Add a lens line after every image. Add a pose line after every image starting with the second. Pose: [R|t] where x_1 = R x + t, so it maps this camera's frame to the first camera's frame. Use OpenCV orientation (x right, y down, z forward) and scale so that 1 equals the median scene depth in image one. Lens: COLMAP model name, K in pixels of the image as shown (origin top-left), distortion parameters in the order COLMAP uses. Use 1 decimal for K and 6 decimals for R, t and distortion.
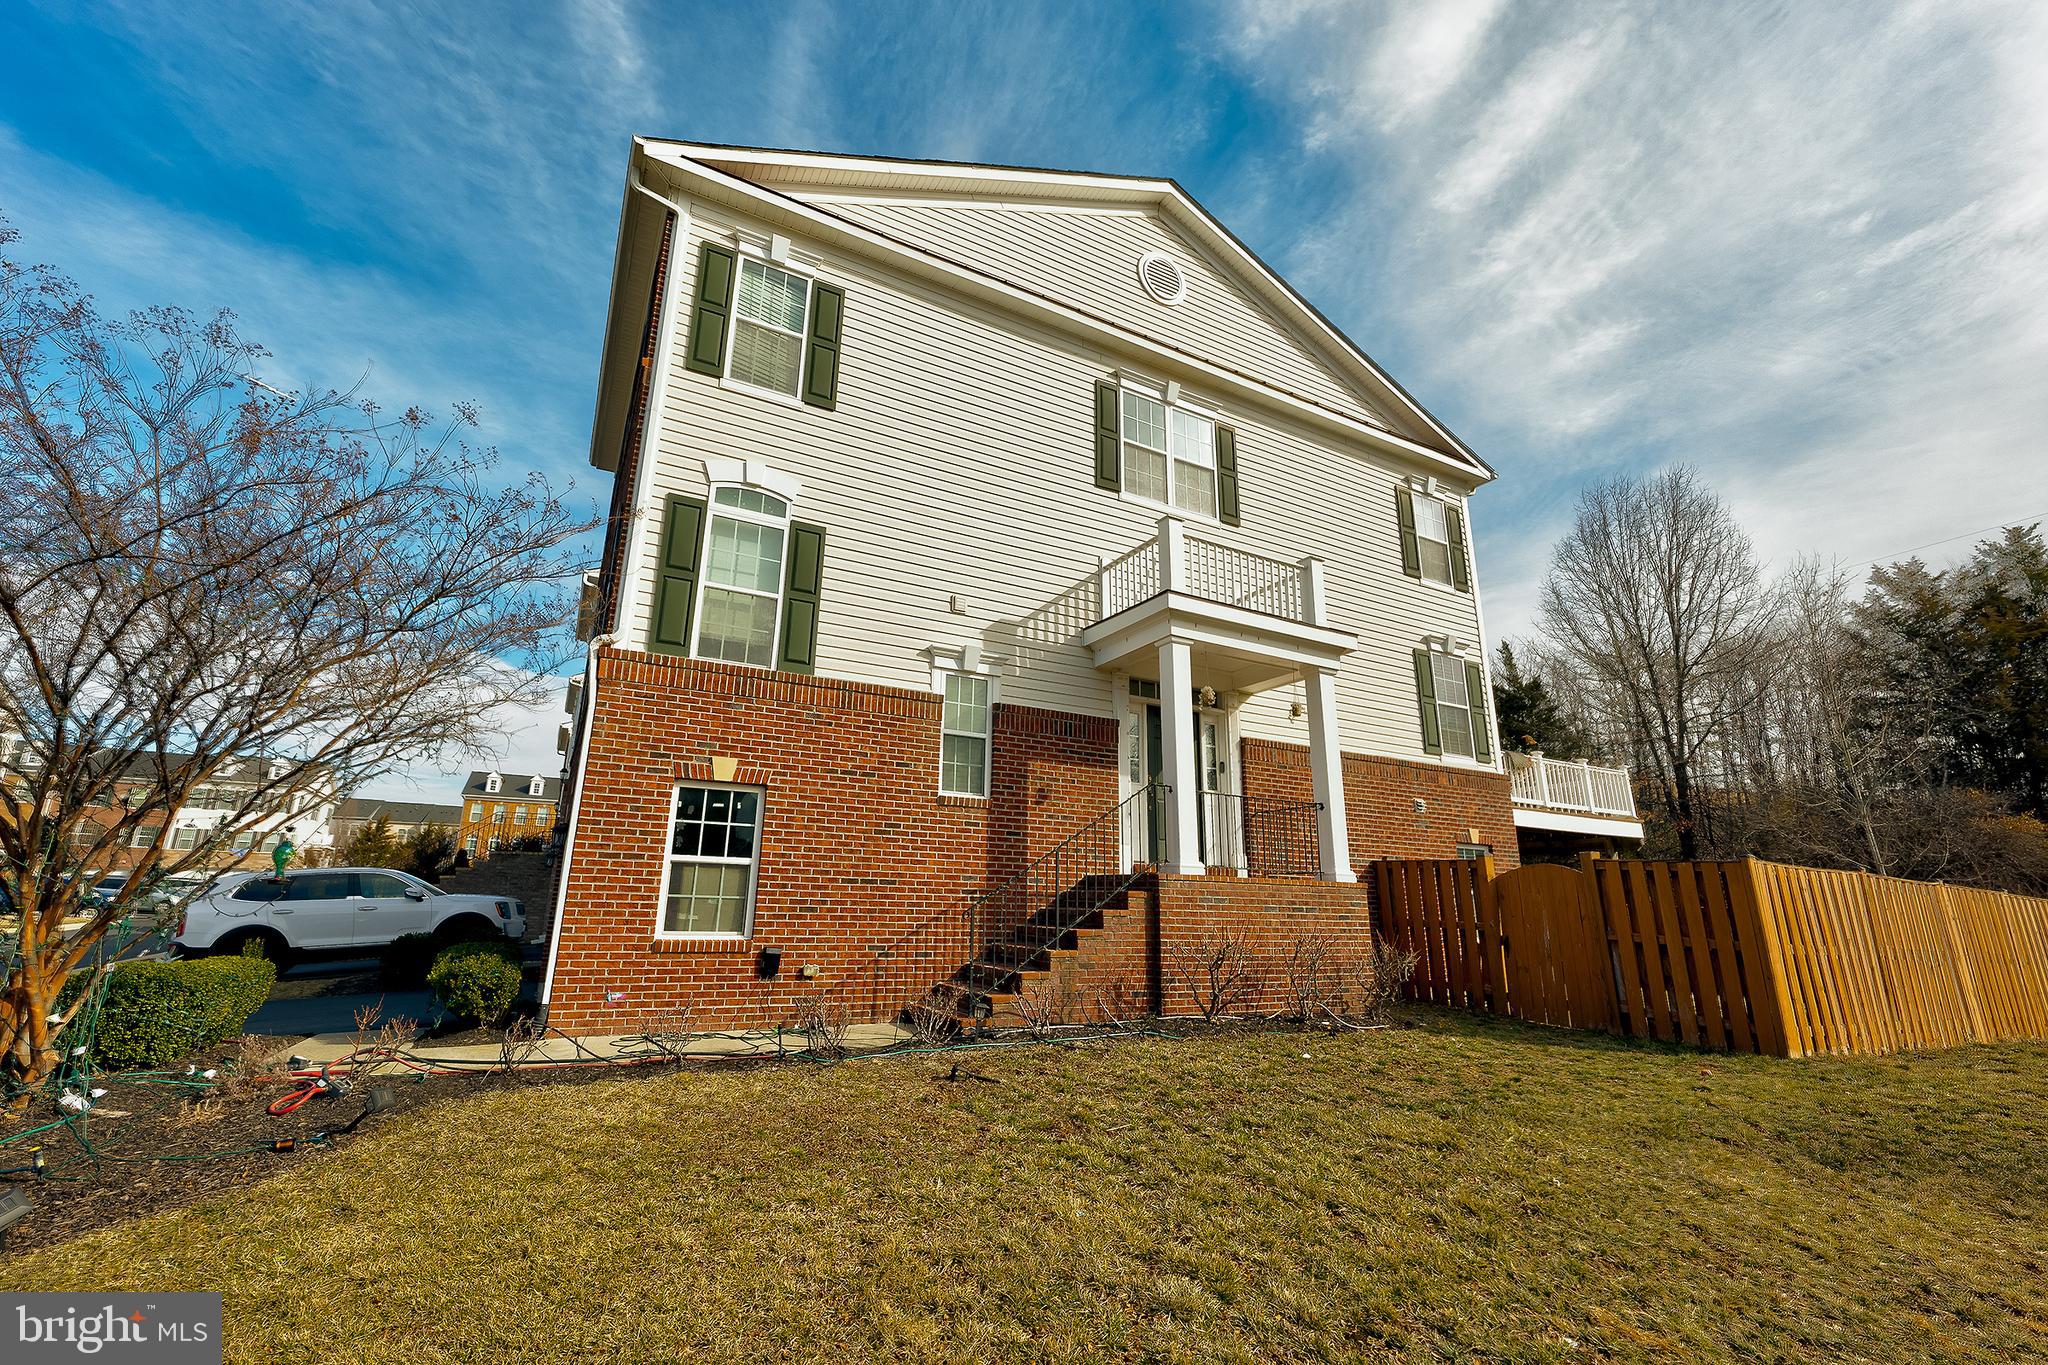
lens RADIAL K [[887.8, 0, 1013.1], [0, 887.8, 670.0], [0, 0, 1]] dist [0.000447, -0.000074]
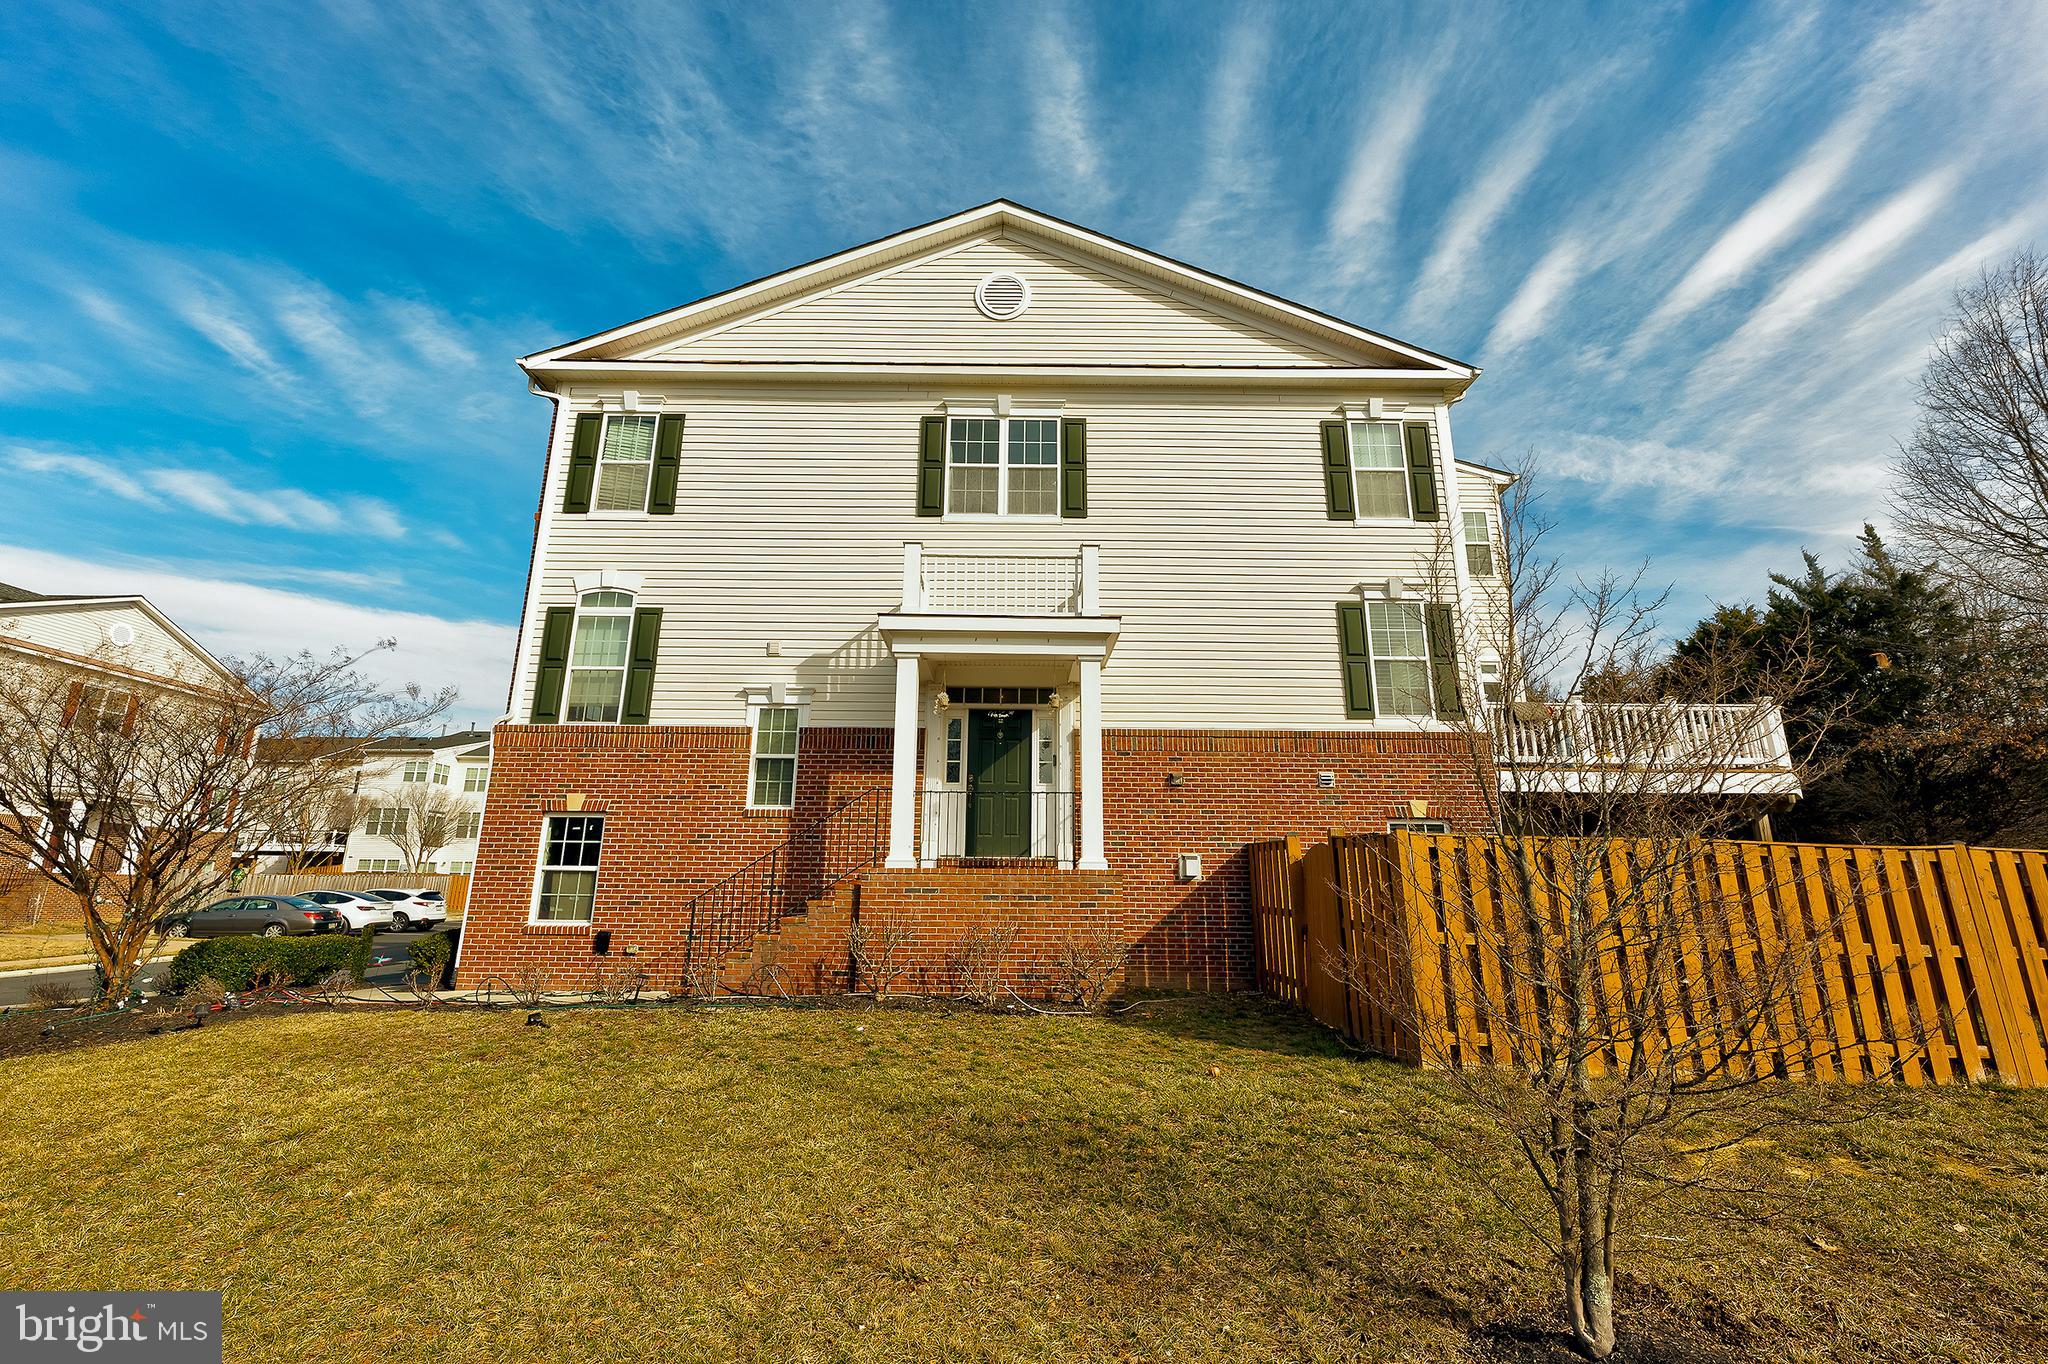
lens RADIAL K [[887.8, 0, 1011.0], [0, 887.8, 667.7], [0, 0, 1]] dist [0.000447, -0.000074]
pose [[0.876595, -0.132949, -0.462500, 0.772280], [0.135701, 0.990368, -0.027489, 0.028437], [0.461700, -0.038665, 0.886193, 0.081605]]
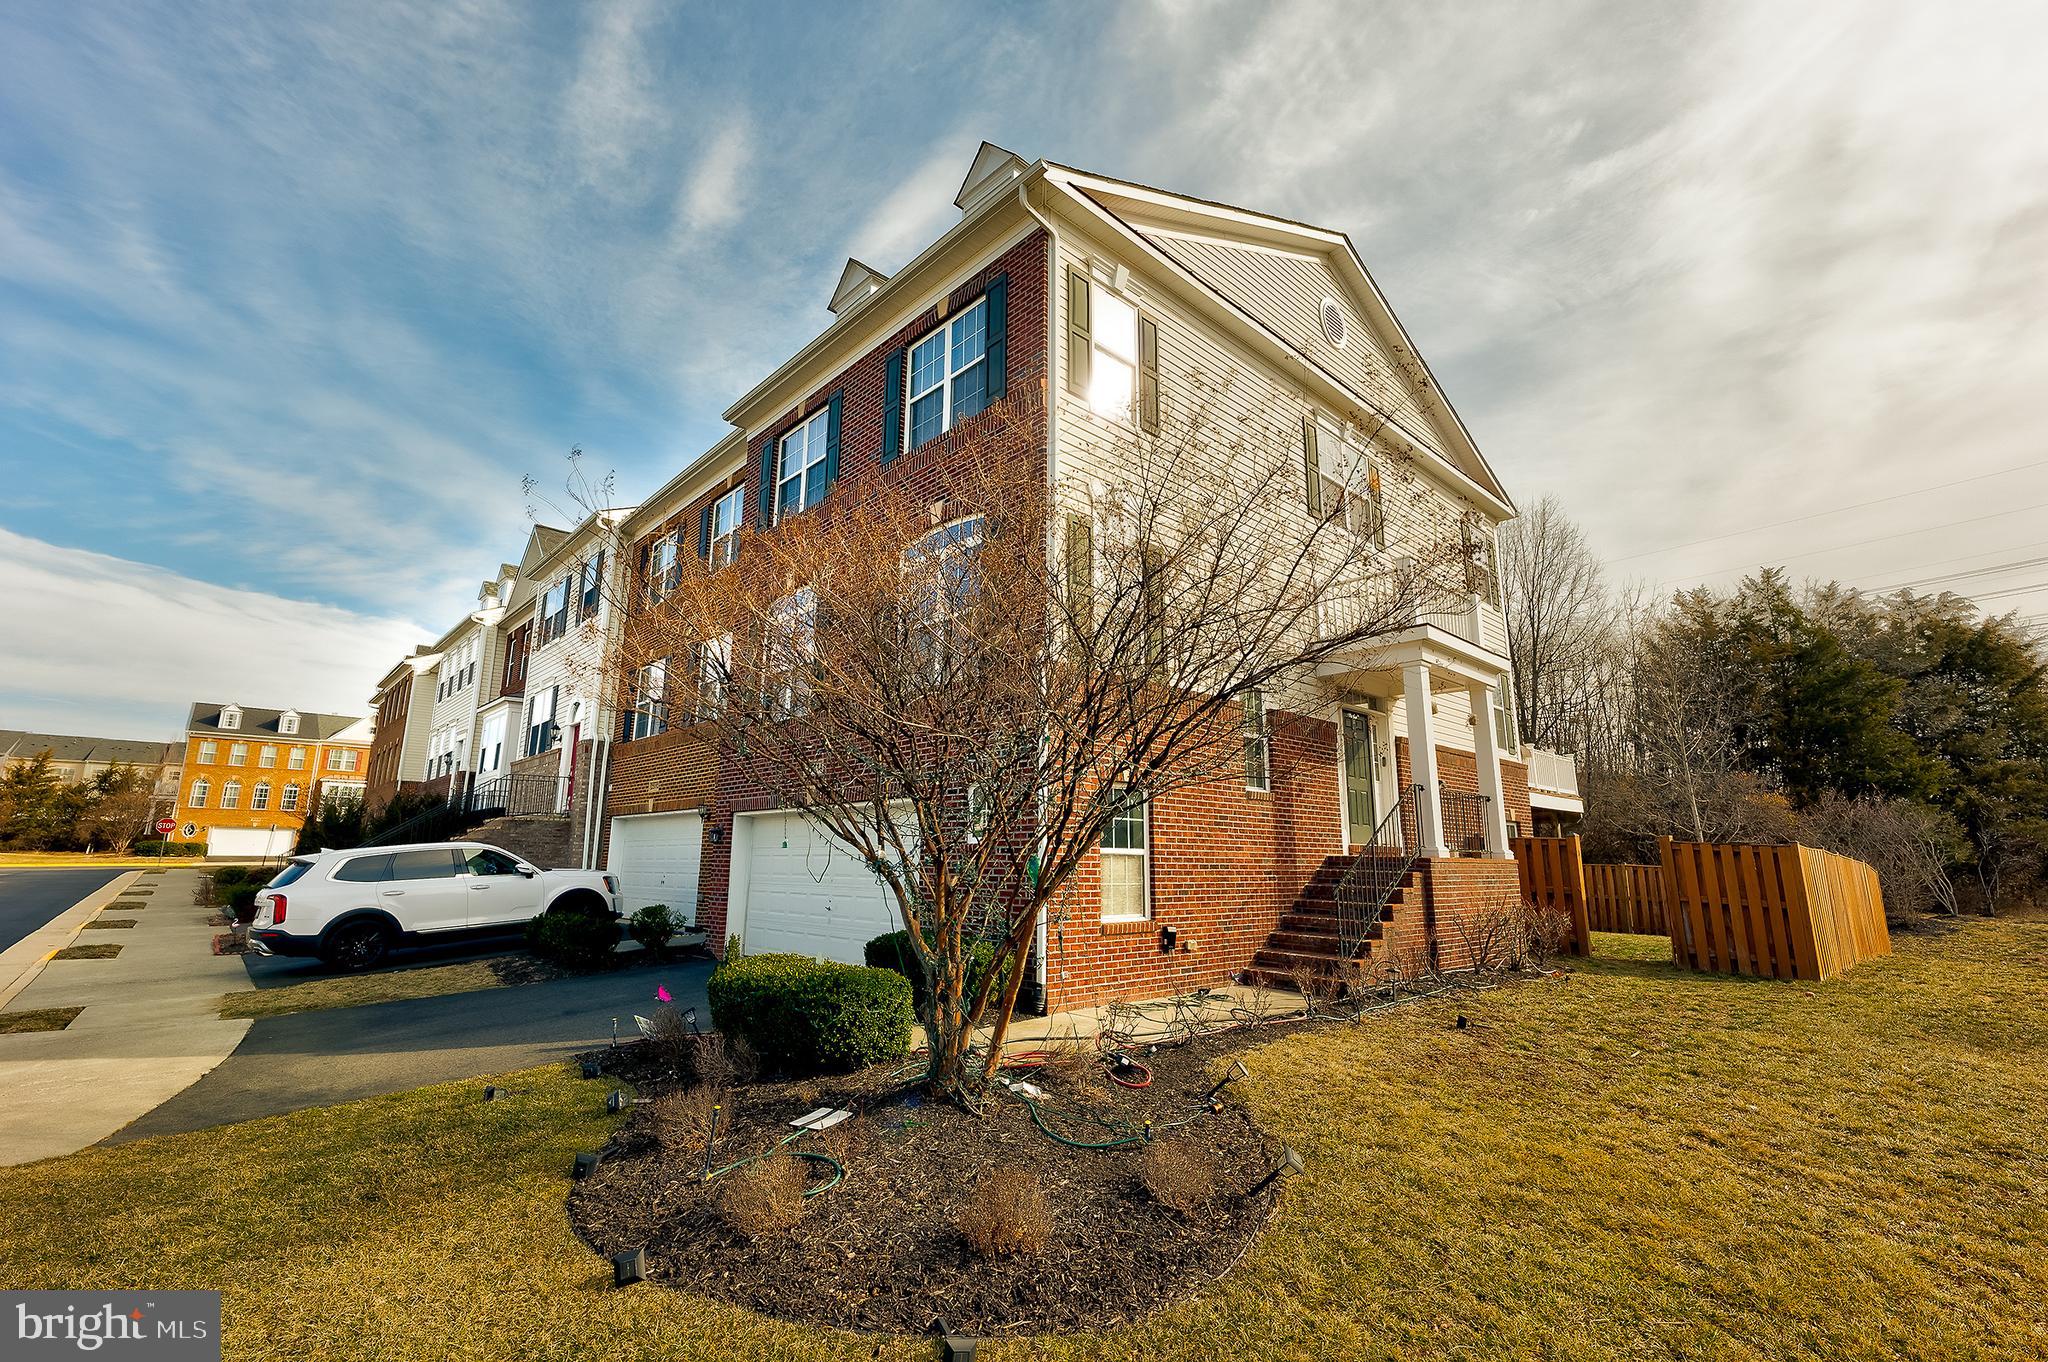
lens RADIAL K [[911.2, 0, 1022.0], [0, 911.2, 672.2], [0, 0, 1]] dist [-0.000012, -0.000701]
pose [[0.966204, 0.041982, 0.254338, -0.623389], [-0.058594, 0.996590, 0.058093, -0.059203], [-0.251032, -0.071033, 0.965369, -0.054586]]
